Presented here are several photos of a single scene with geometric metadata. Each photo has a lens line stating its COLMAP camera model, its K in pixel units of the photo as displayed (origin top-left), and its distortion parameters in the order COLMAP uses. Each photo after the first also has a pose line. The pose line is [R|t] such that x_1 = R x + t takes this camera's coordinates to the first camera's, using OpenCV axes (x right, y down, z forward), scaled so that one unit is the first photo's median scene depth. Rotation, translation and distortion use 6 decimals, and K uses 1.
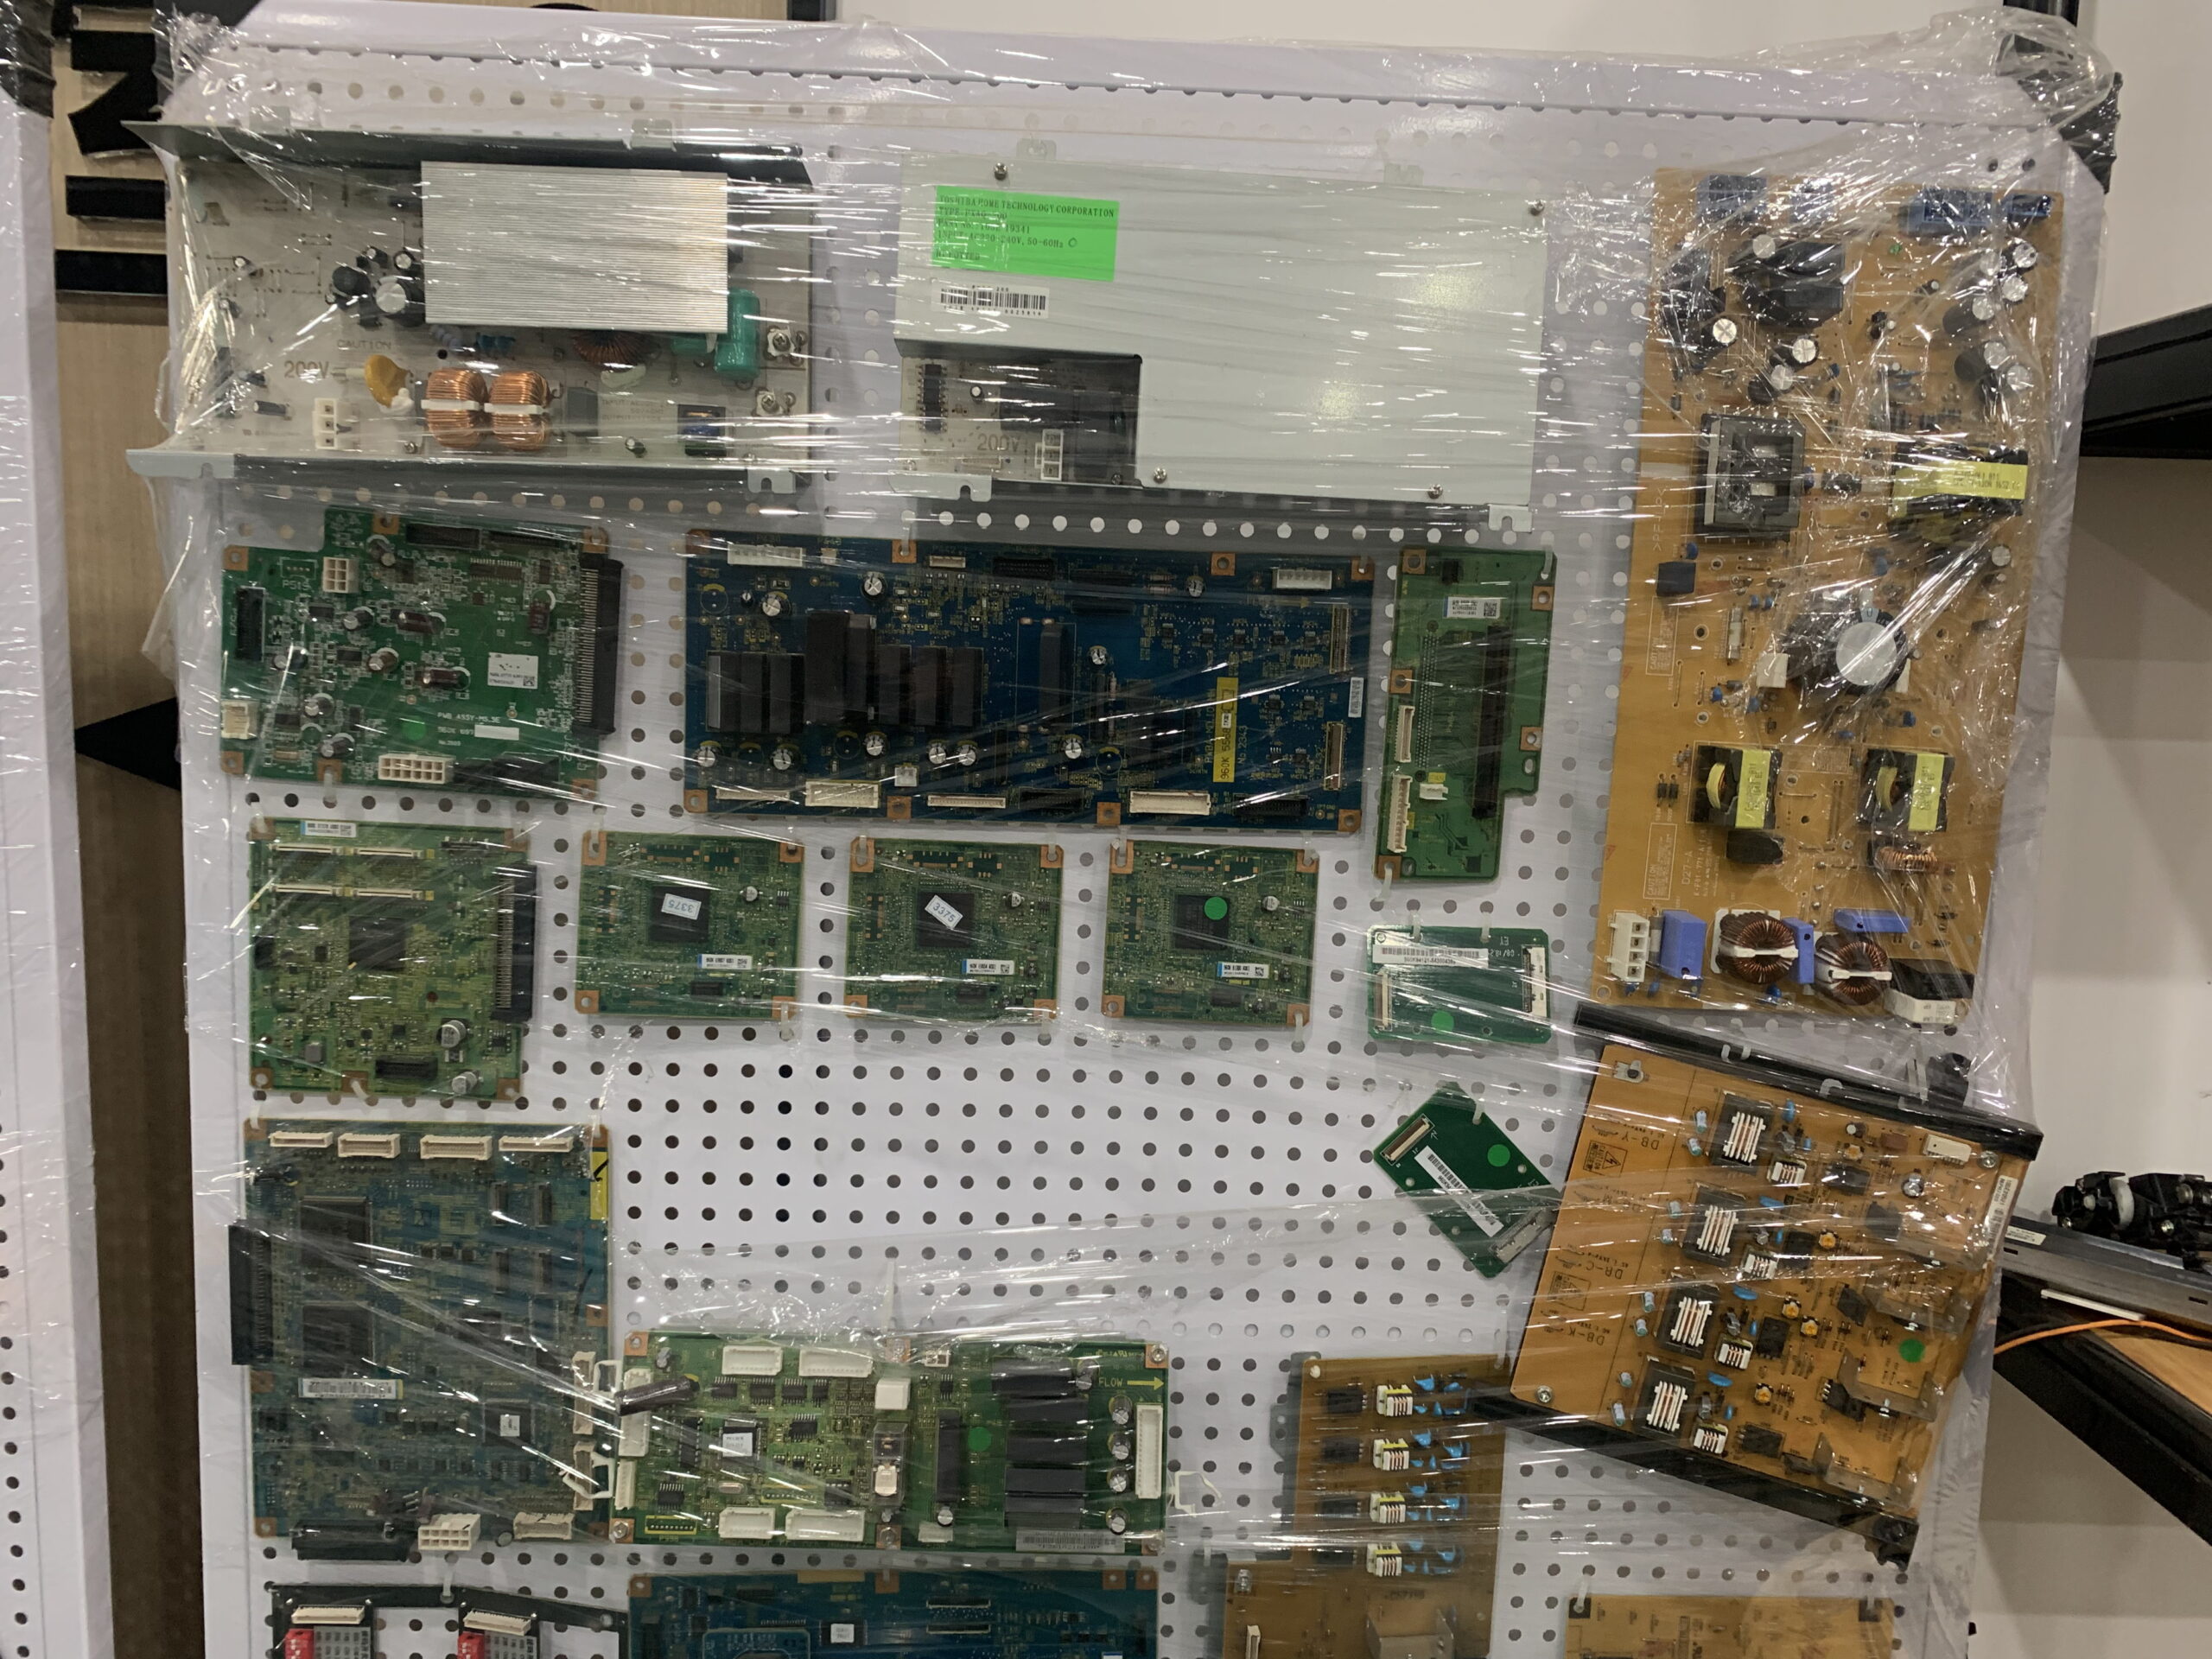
lens RADIAL K [[1674.3, 0, 1071.4], [0, 1674.3, 825.1], [0, 0, 1]] dist [0.011013, -0.000539]
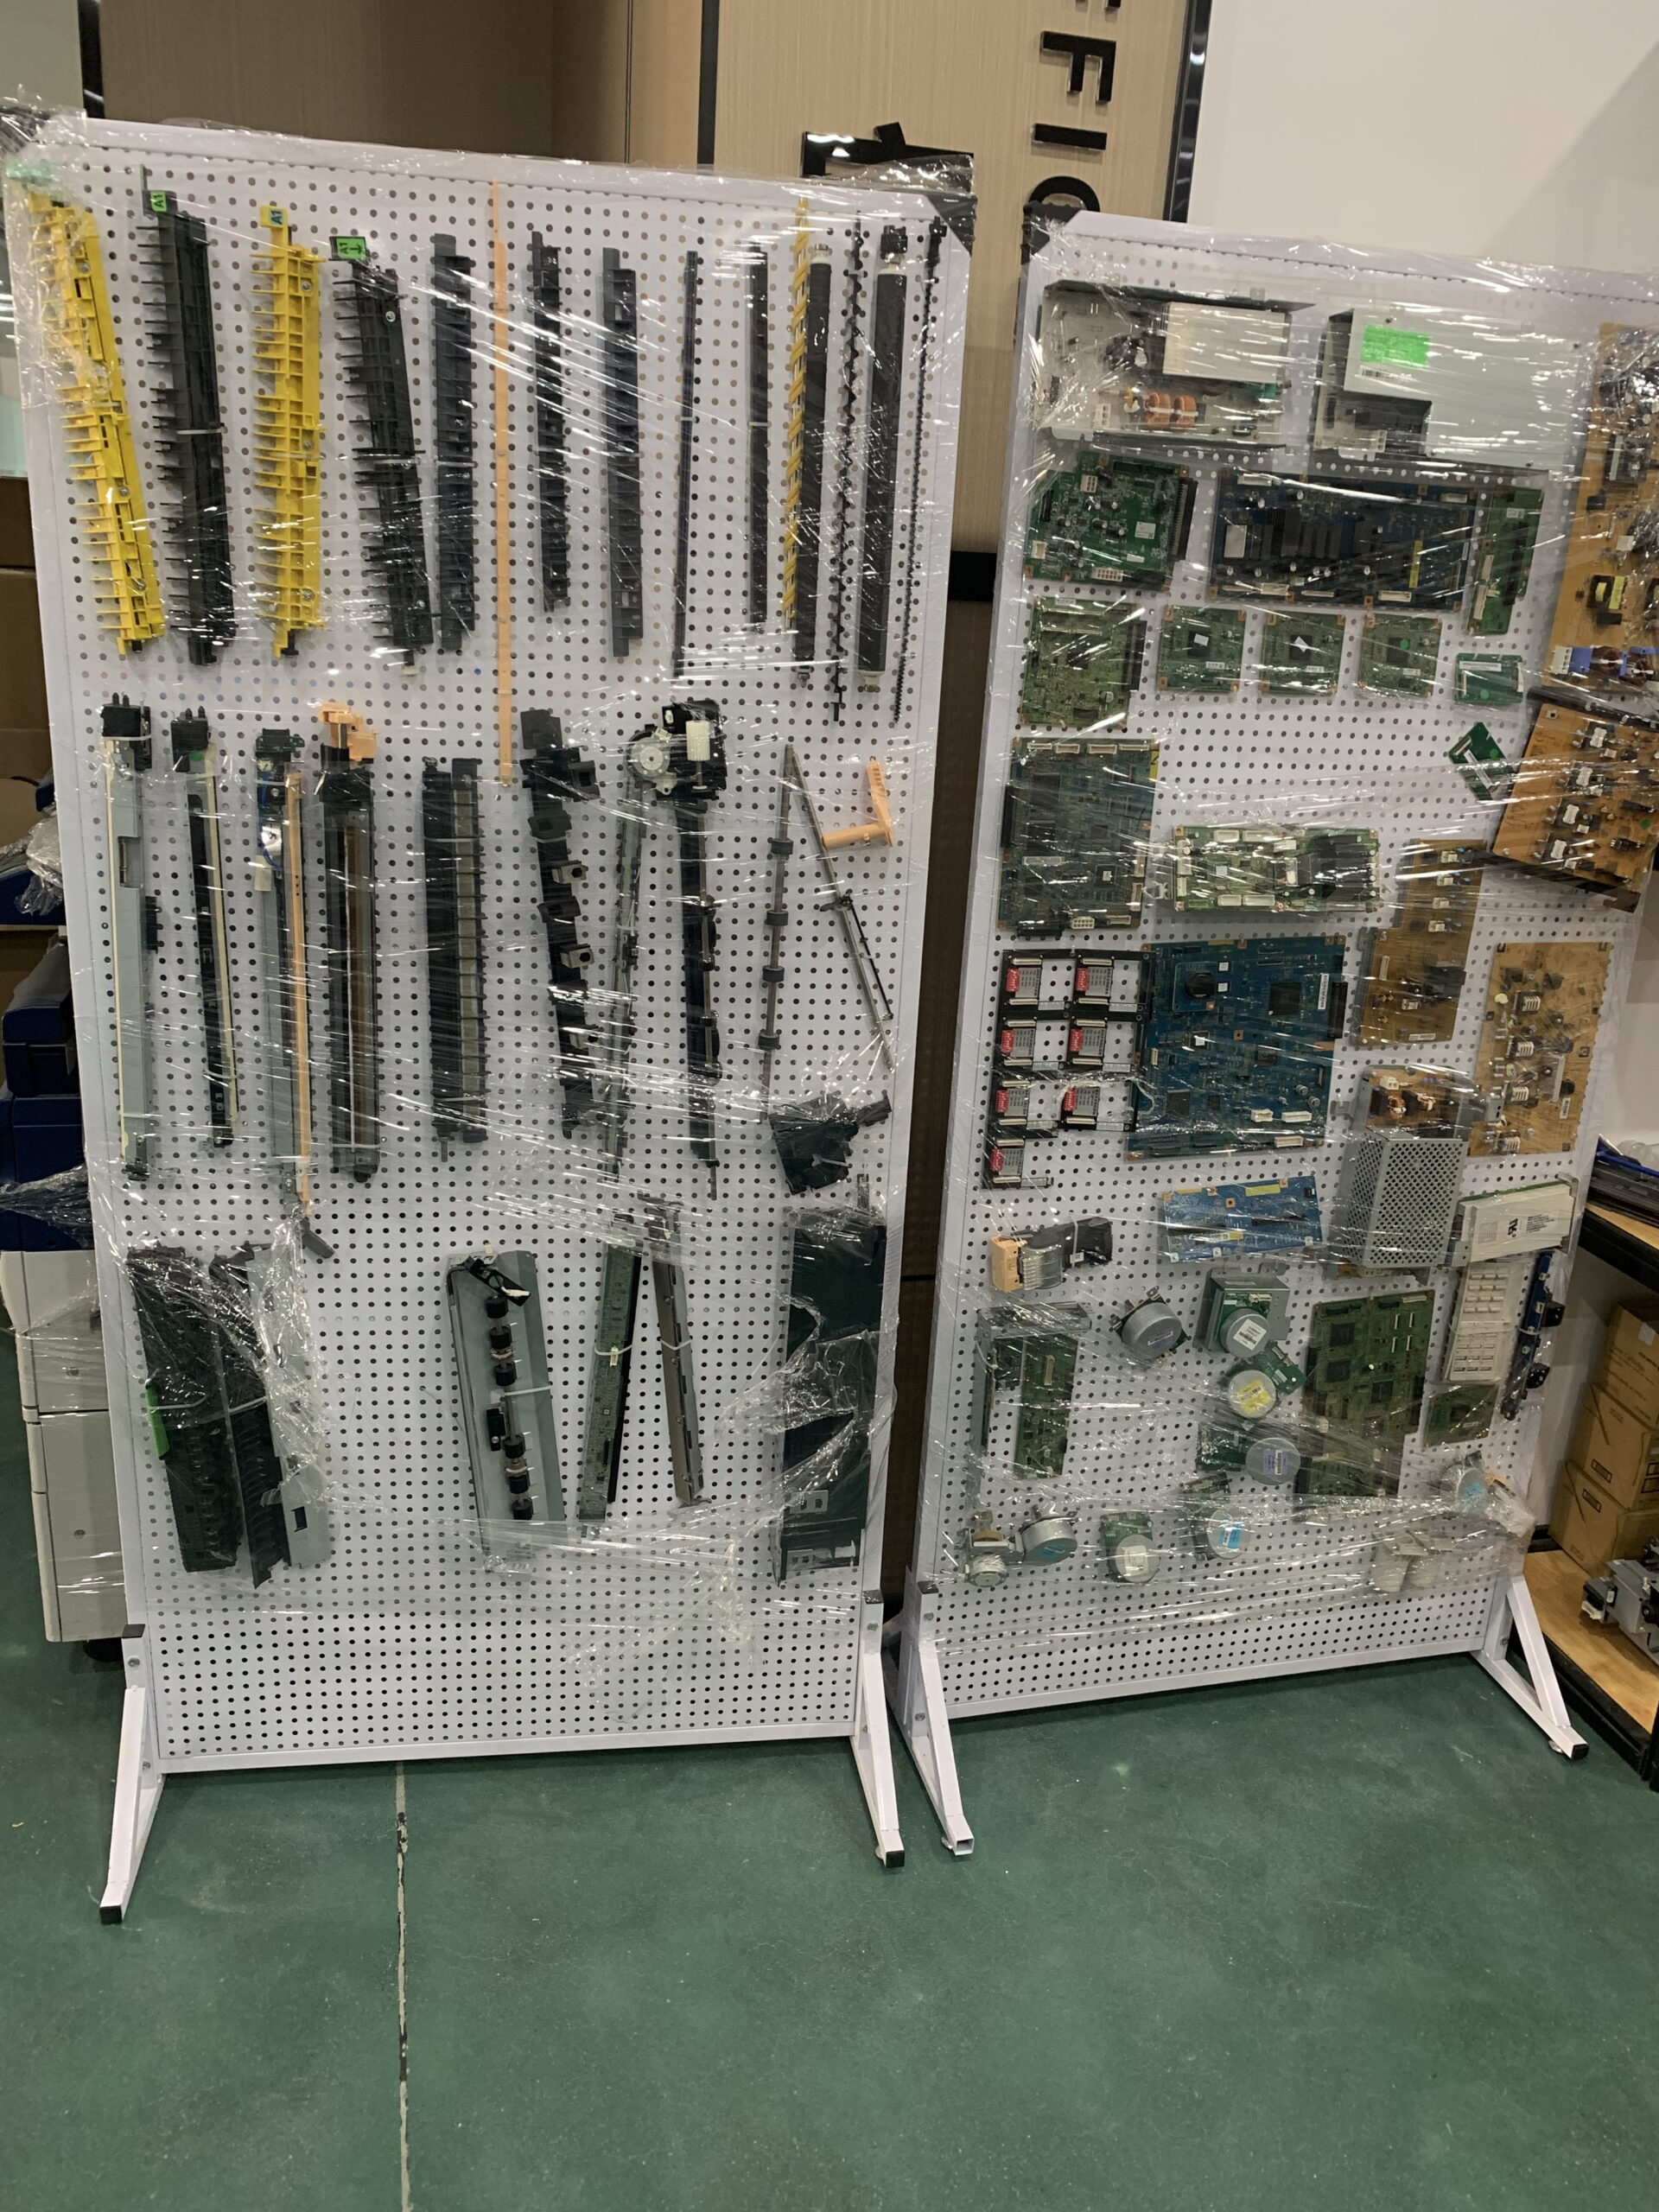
lens RADIAL K [[1733.6, 0, 829.5], [0, 1733.6, 1106.0], [0, 0, 1]] dist [0.142977, -0.399014]
pose [[0.970553, -0.051239, 0.235374, -1.312226], [0.001222, 0.978150, 0.207895, 0.171554], [-0.240884, -0.201485, 0.949410, -1.278239]]
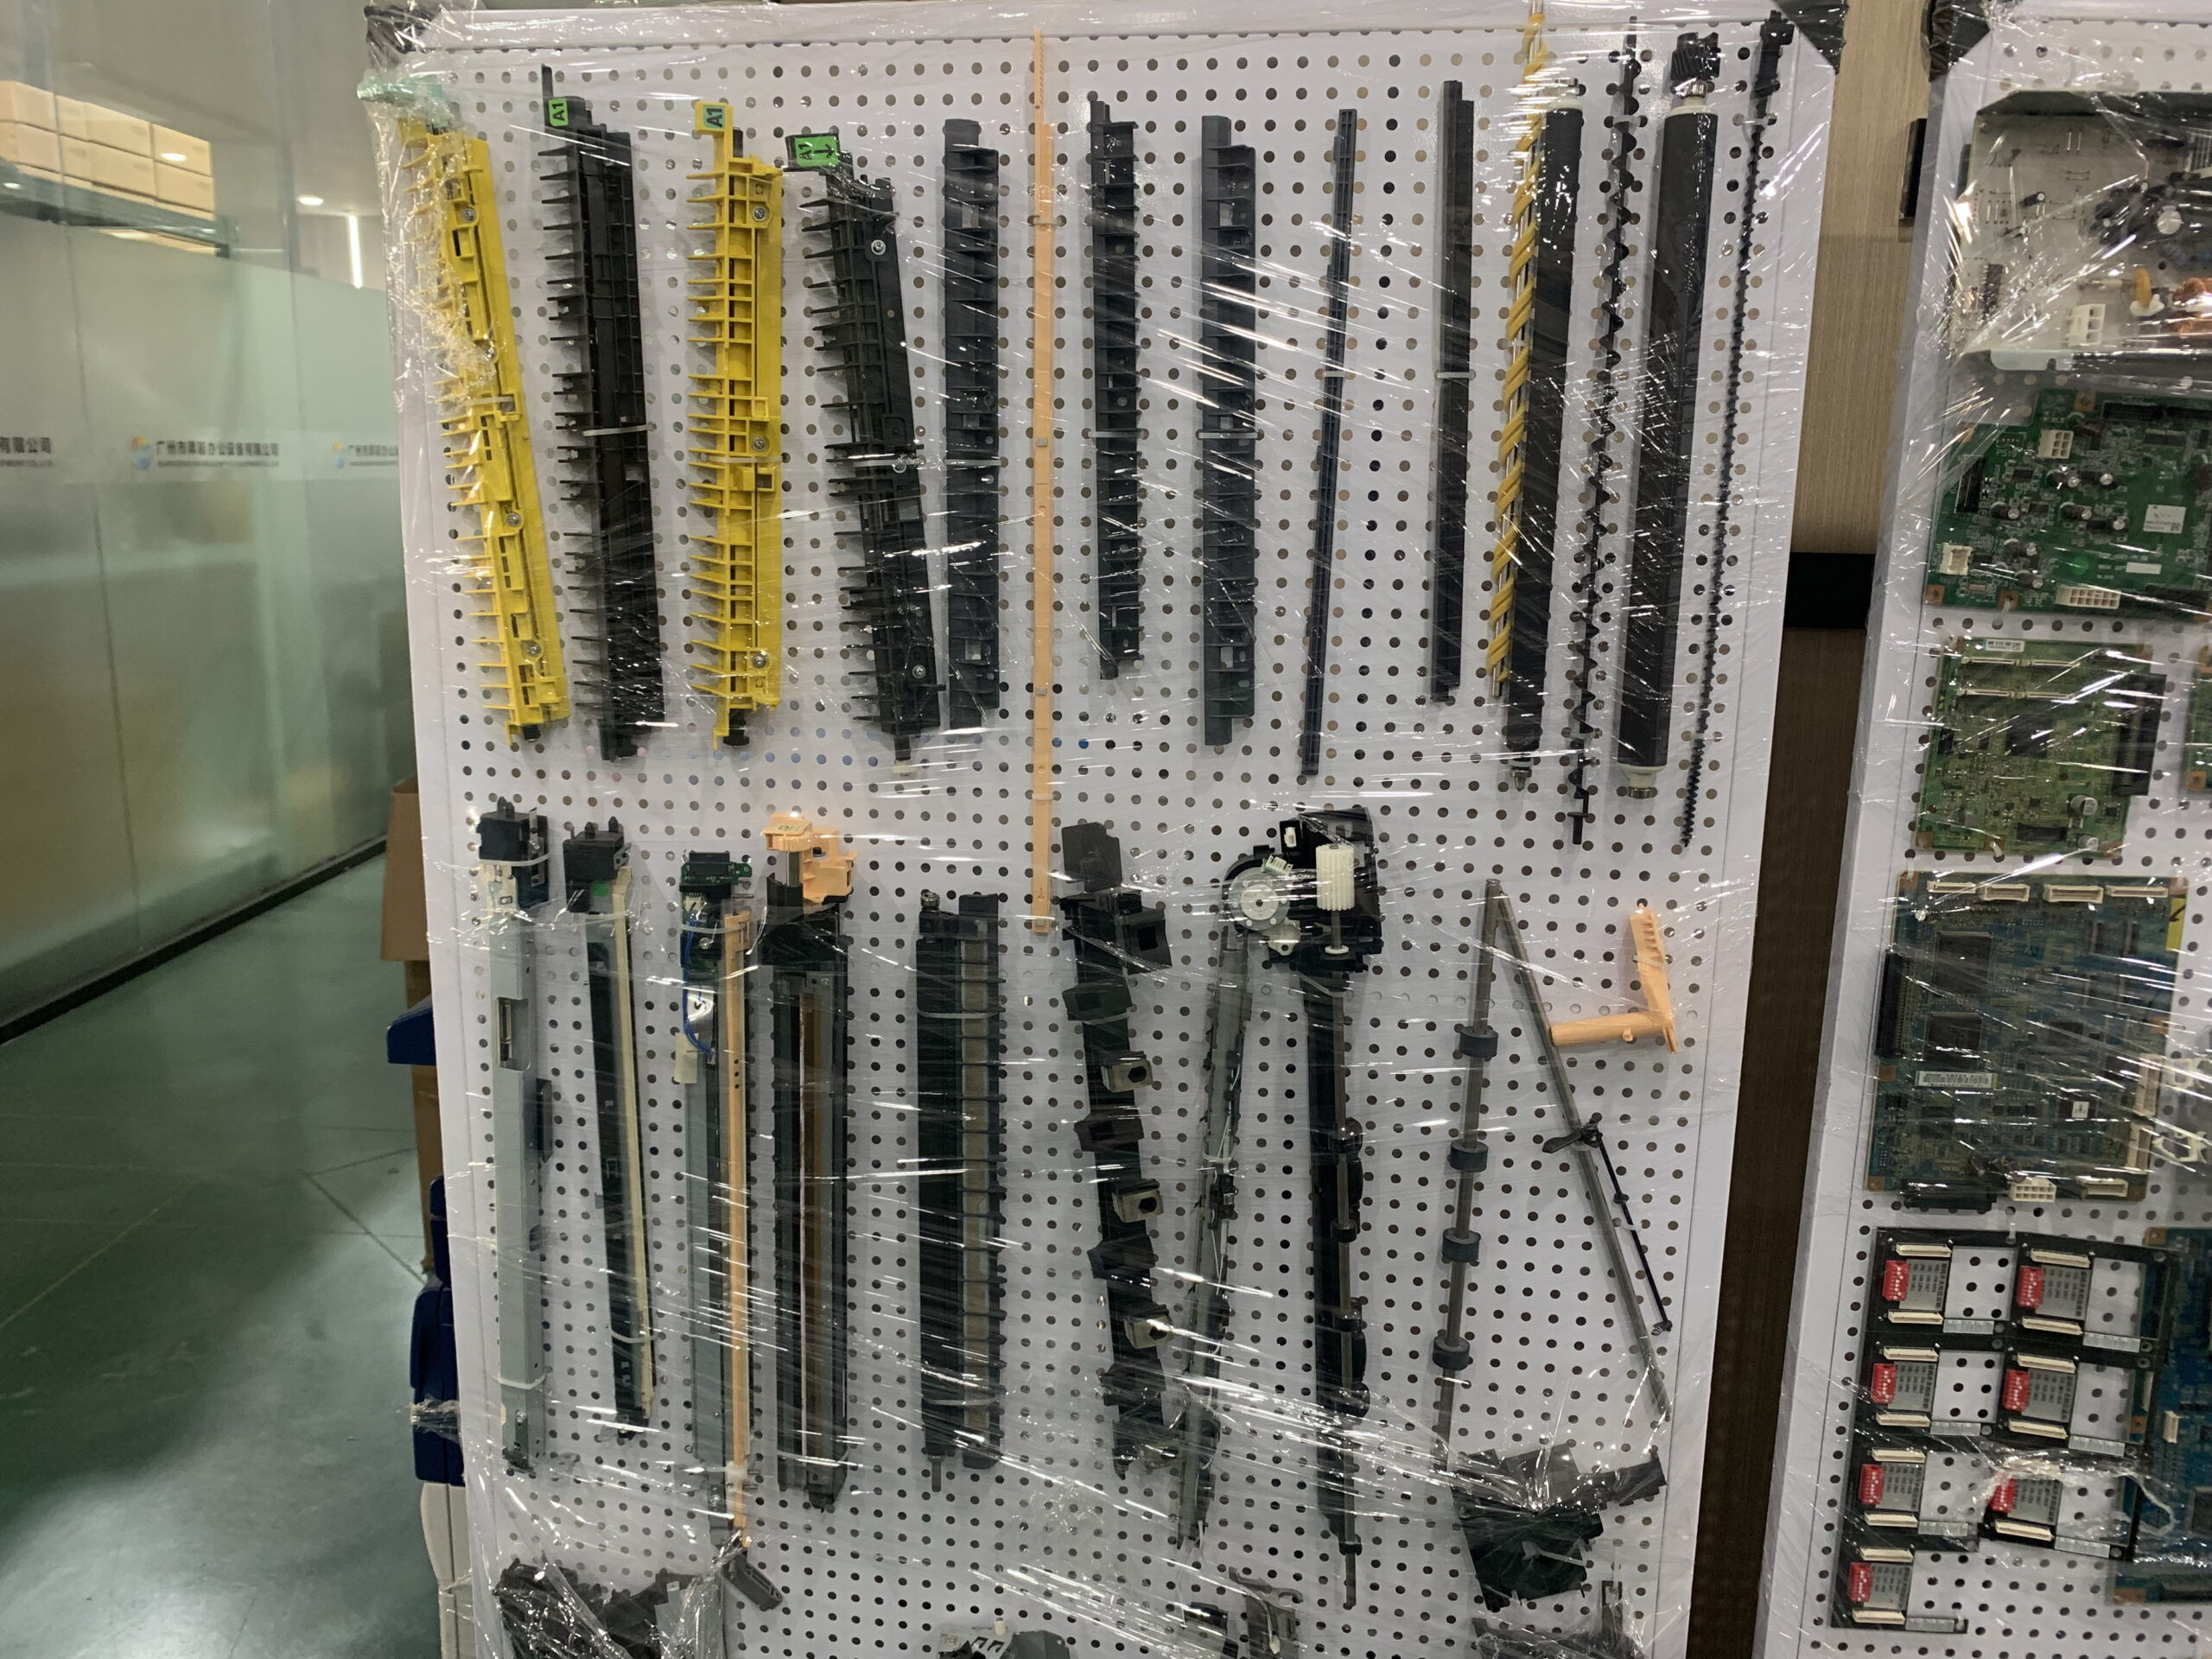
lens RADIAL K [[1674.3, 0, 1071.4], [0, 1674.3, 825.1], [0, 0, 1]] dist [0.011013, -0.000539]
pose [[0.998891, -0.002192, -0.047031, -1.070192], [0.005868, 0.996924, 0.078155, 0.033758], [0.046715, -0.078345, 0.995831, -0.317222]]
